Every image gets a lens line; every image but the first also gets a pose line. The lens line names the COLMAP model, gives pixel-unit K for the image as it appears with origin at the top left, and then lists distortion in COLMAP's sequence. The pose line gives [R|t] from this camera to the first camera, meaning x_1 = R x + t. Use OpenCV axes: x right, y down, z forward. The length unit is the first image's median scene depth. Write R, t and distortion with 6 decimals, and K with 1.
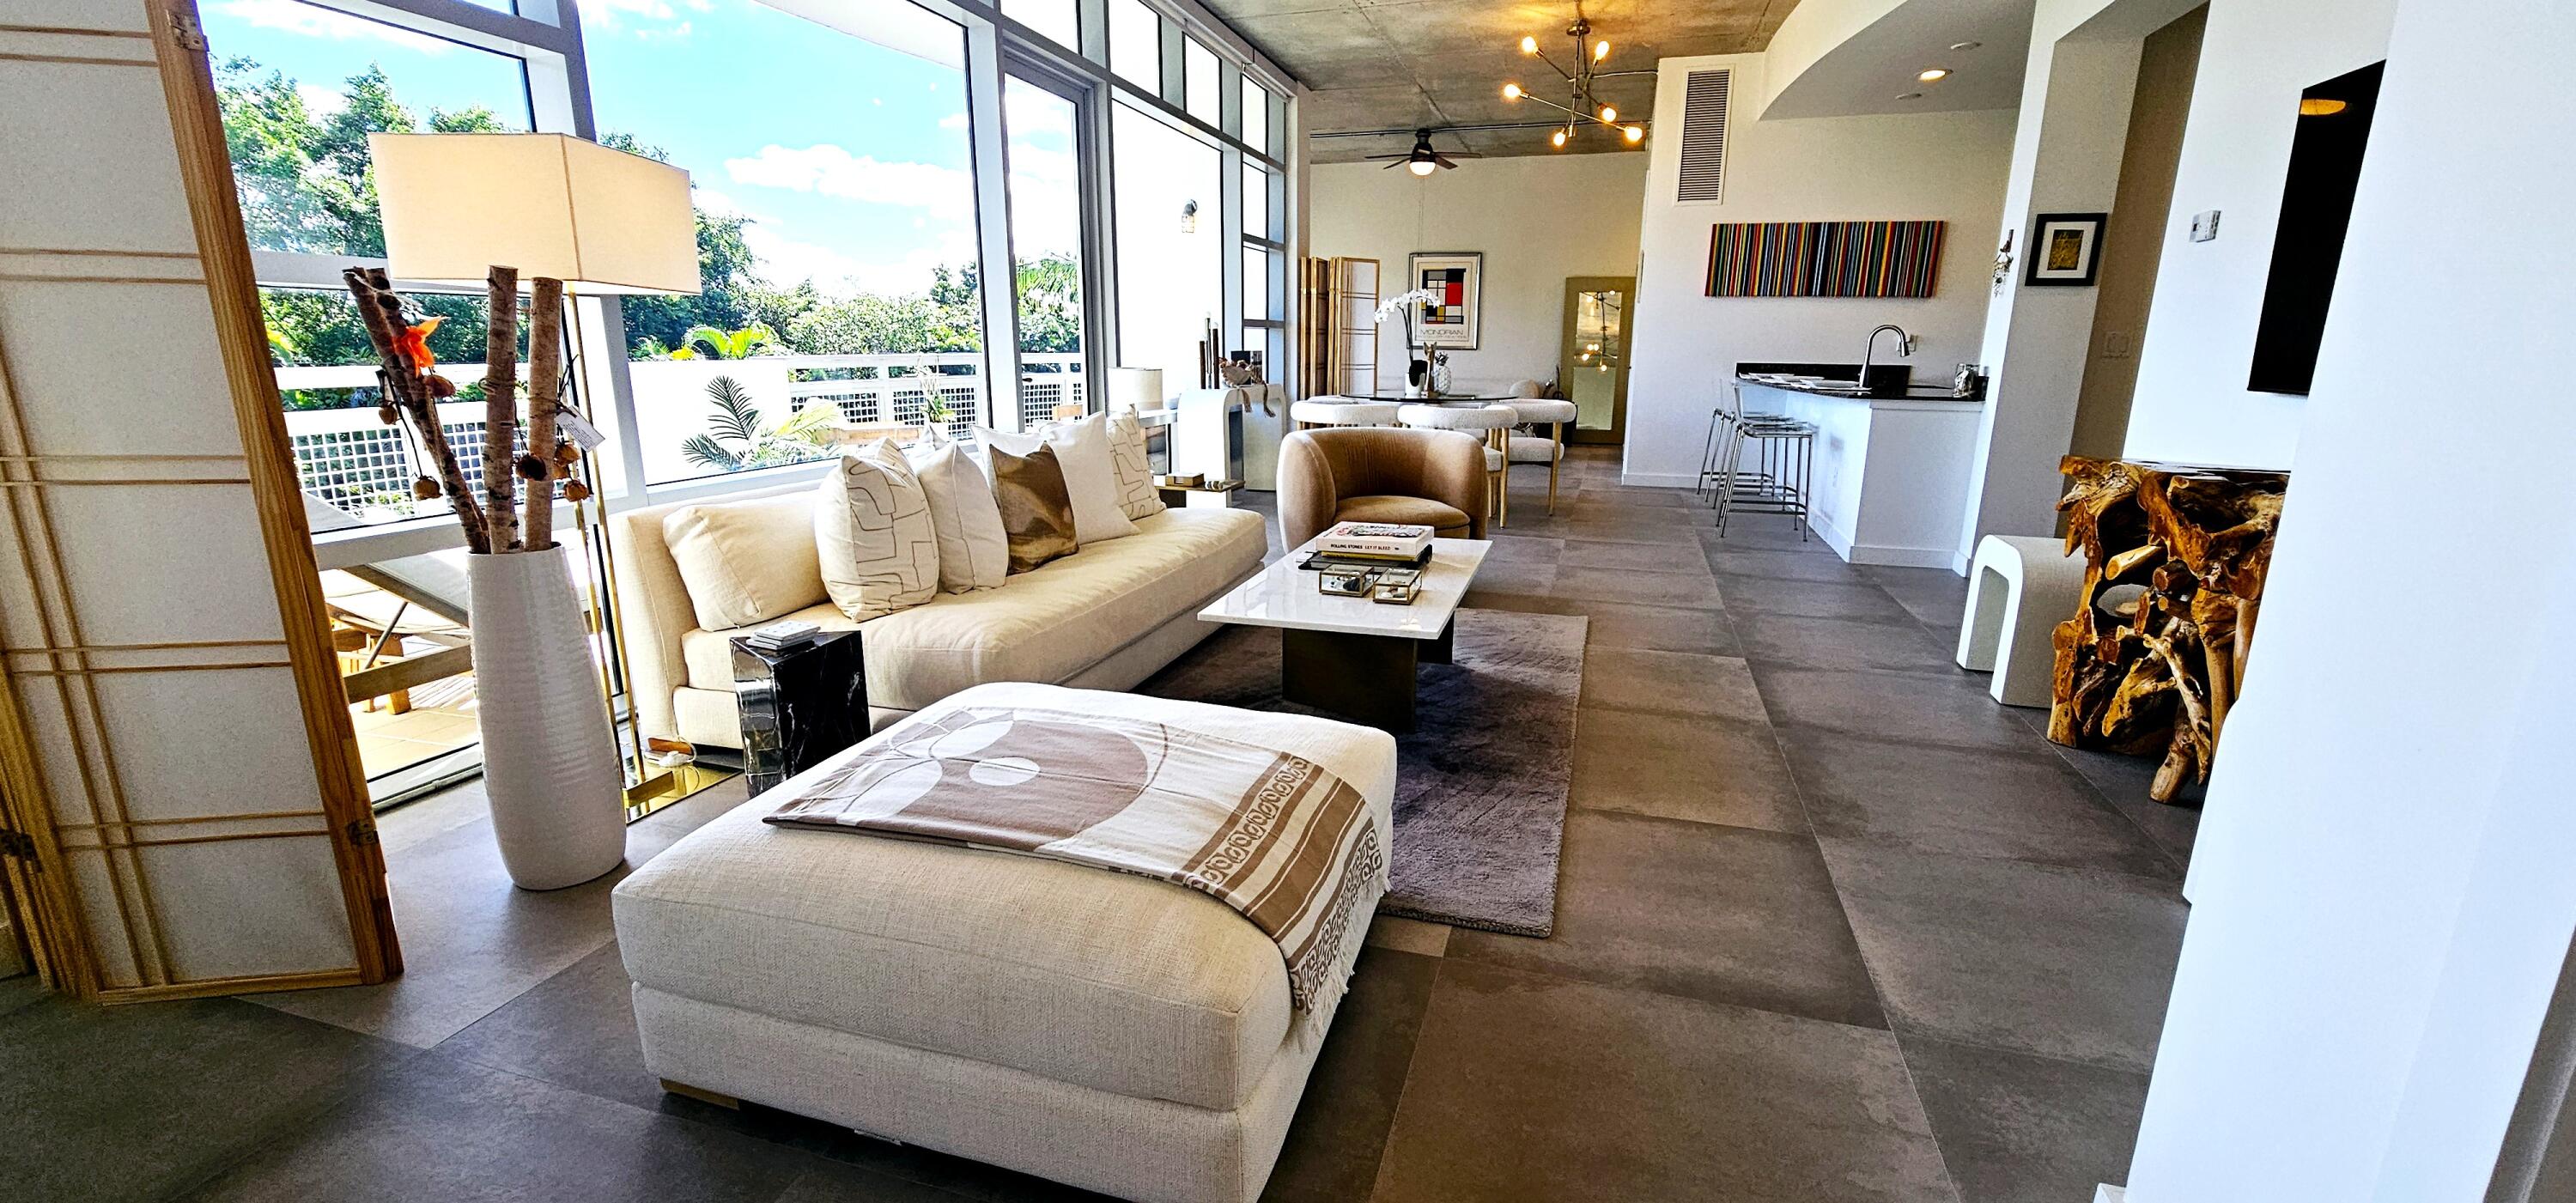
lens RADIAL K [[1054.3, 0, 1299.2], [0, 1054.3, 603.3], [0, 0, 1]] dist [-0.002811, -0.000264]
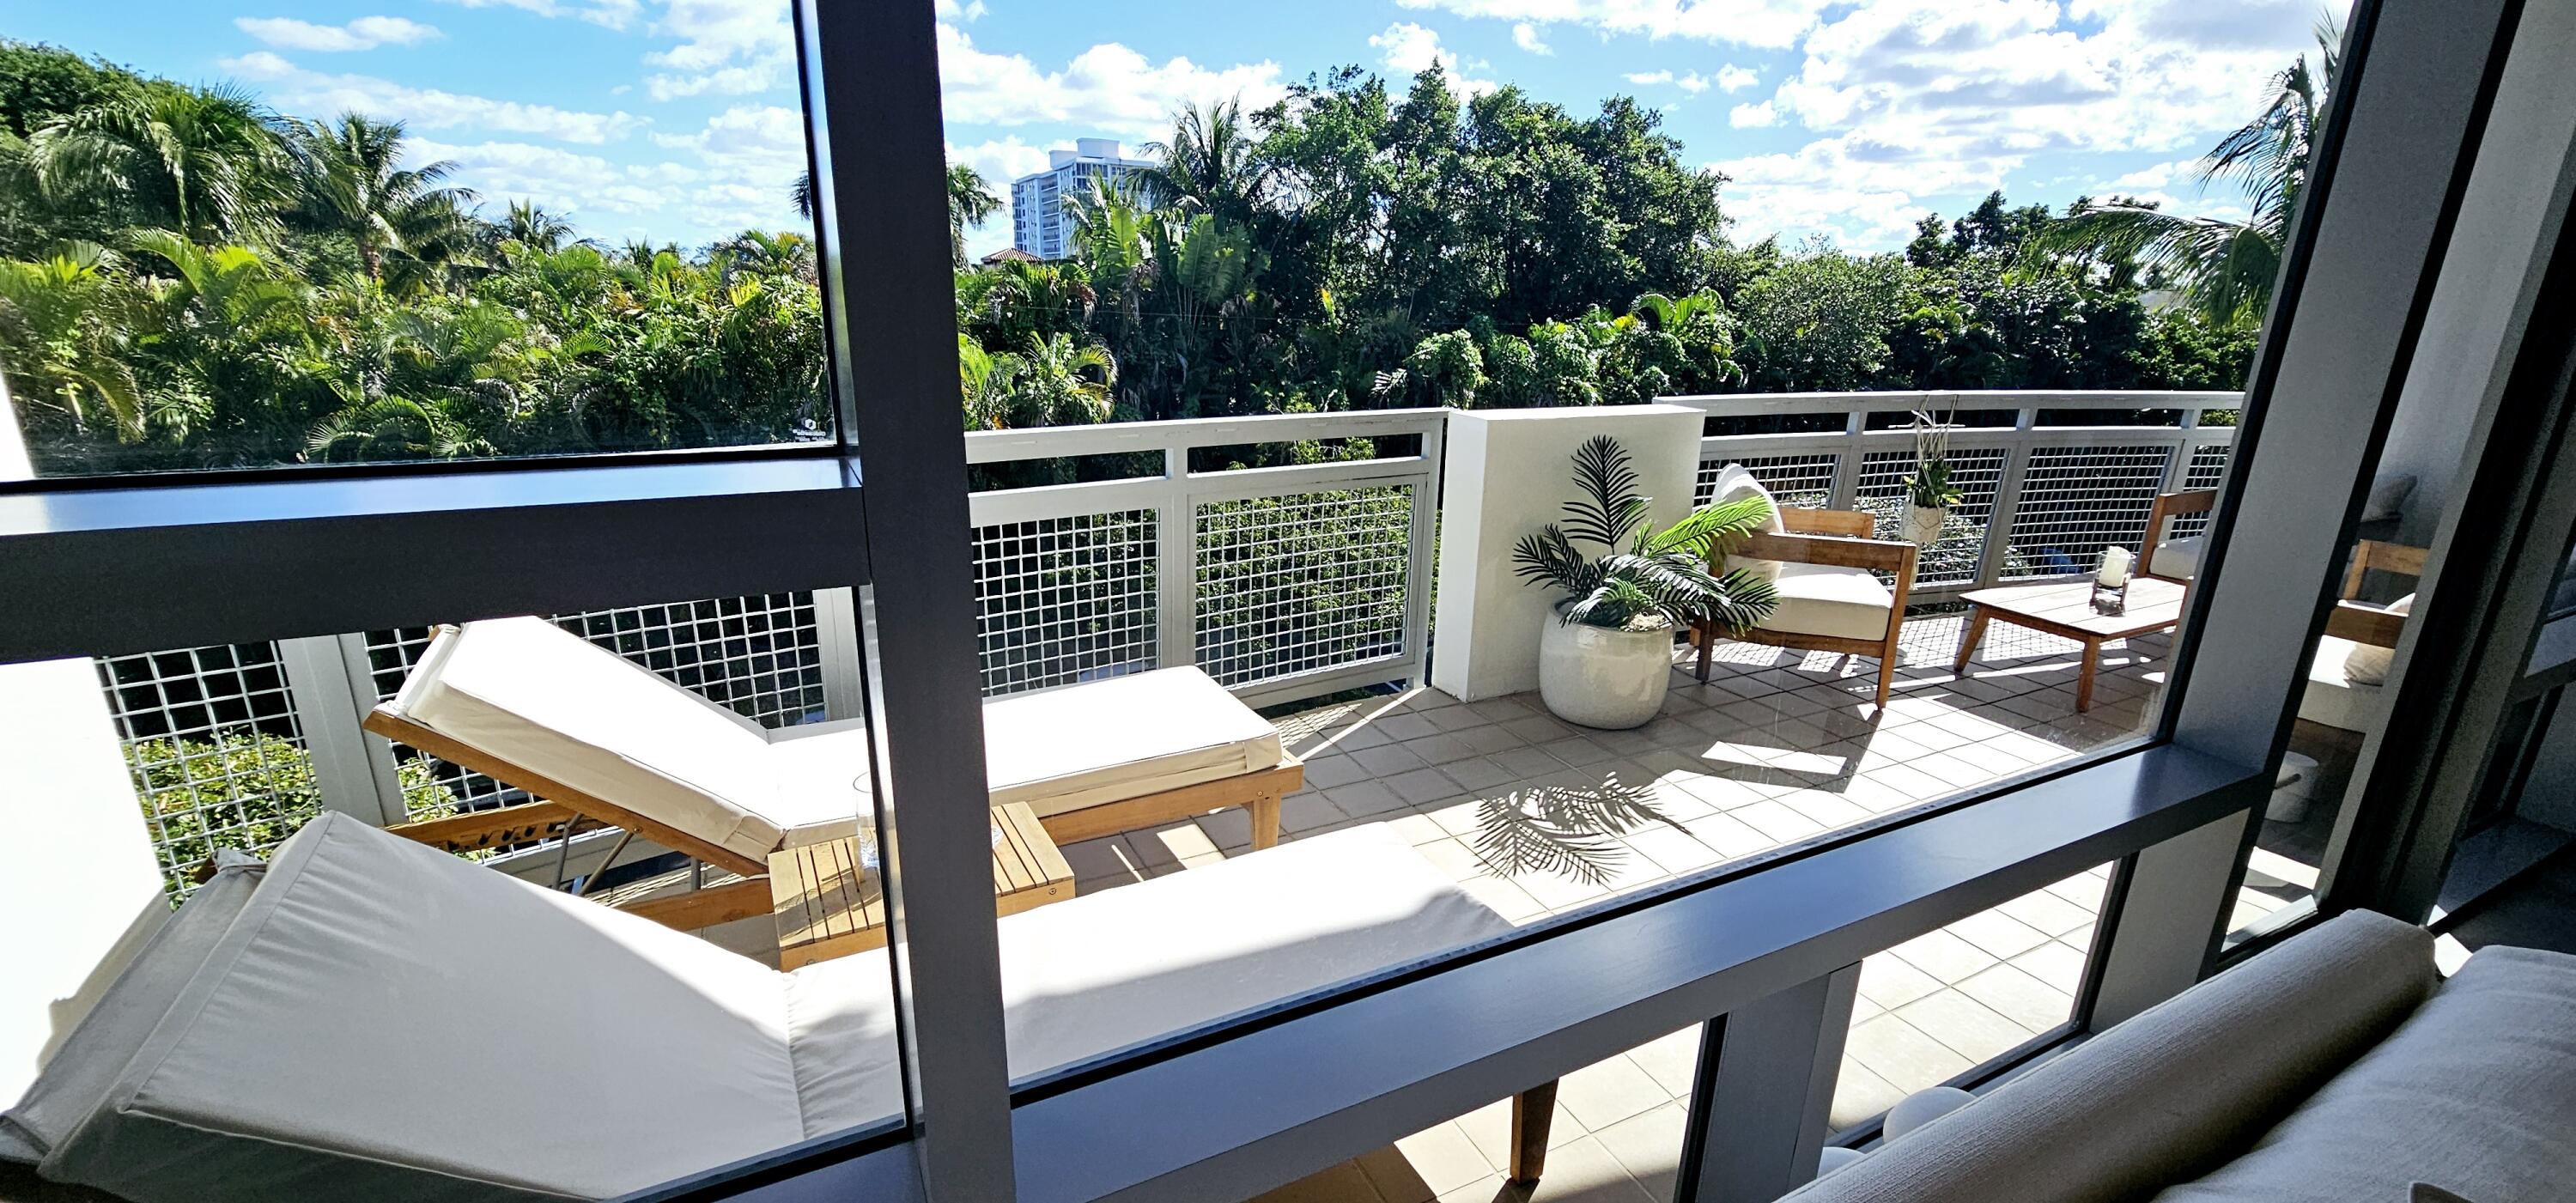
lens RADIAL K [[1054.3, 0, 1299.2], [0, 1054.3, 603.3], [0, 0, 1]] dist [-0.002811, -0.000264]
pose [[0.683152, 0.220630, -0.696151, -0.162934], [-0.193526, 0.973883, 0.118738, -0.123354], [0.704167, 0.053608, 0.708008, 0.335040]]
